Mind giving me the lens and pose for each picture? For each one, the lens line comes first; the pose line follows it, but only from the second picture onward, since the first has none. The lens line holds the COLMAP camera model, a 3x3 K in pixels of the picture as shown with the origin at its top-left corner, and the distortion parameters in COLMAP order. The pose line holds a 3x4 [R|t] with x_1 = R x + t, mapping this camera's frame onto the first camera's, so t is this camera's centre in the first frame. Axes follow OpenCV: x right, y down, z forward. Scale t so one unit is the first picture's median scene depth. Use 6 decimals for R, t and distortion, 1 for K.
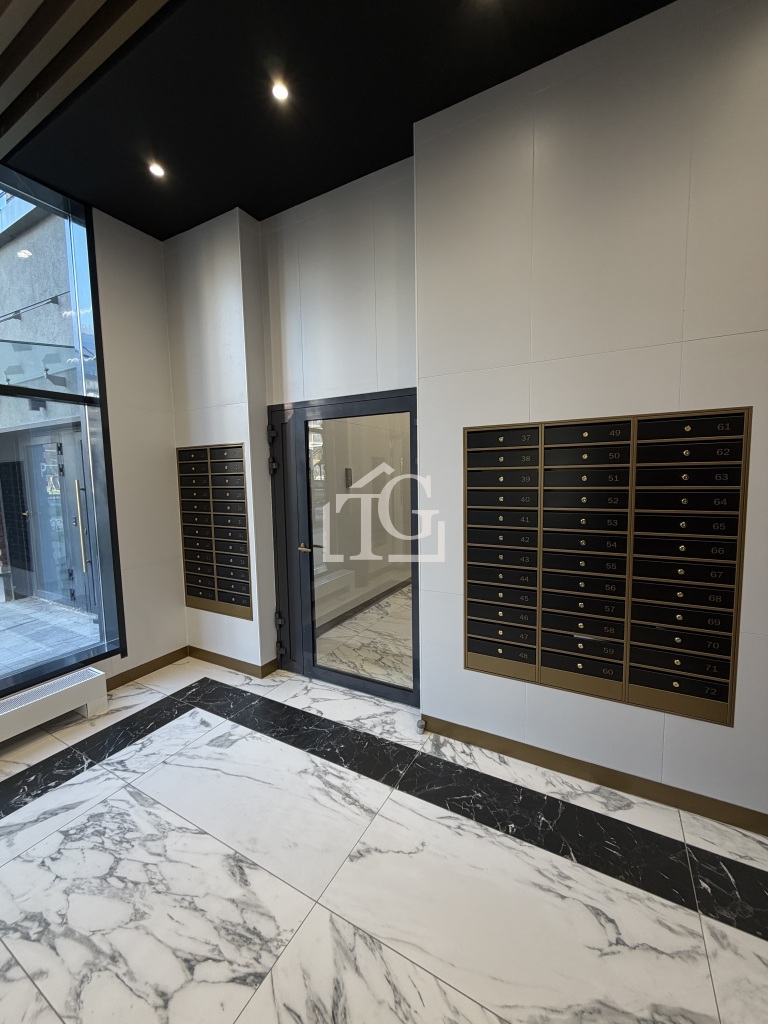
lens RADIAL K [[408.8, 0, 386.3], [0, 408.8, 506.3], [0, 0, 1]] dist [0.002077, -0.000221]
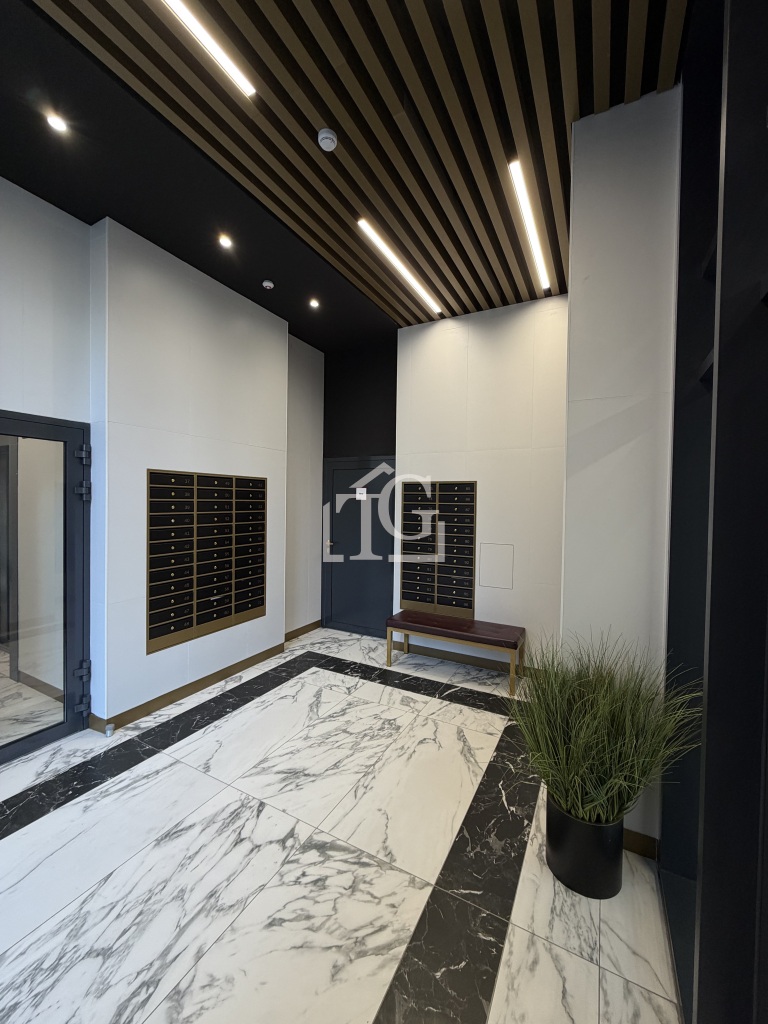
lens RADIAL K [[408.8, 0, 386.0], [0, 408.8, 511.4], [0, 0, 1]] dist [0.002077, -0.000221]
pose [[-0.018147, -0.005661, 0.999819, -1.339353], [0.069553, 0.997554, 0.006911, -0.010153], [-0.997413, 0.069666, -0.017709, 0.299056]]
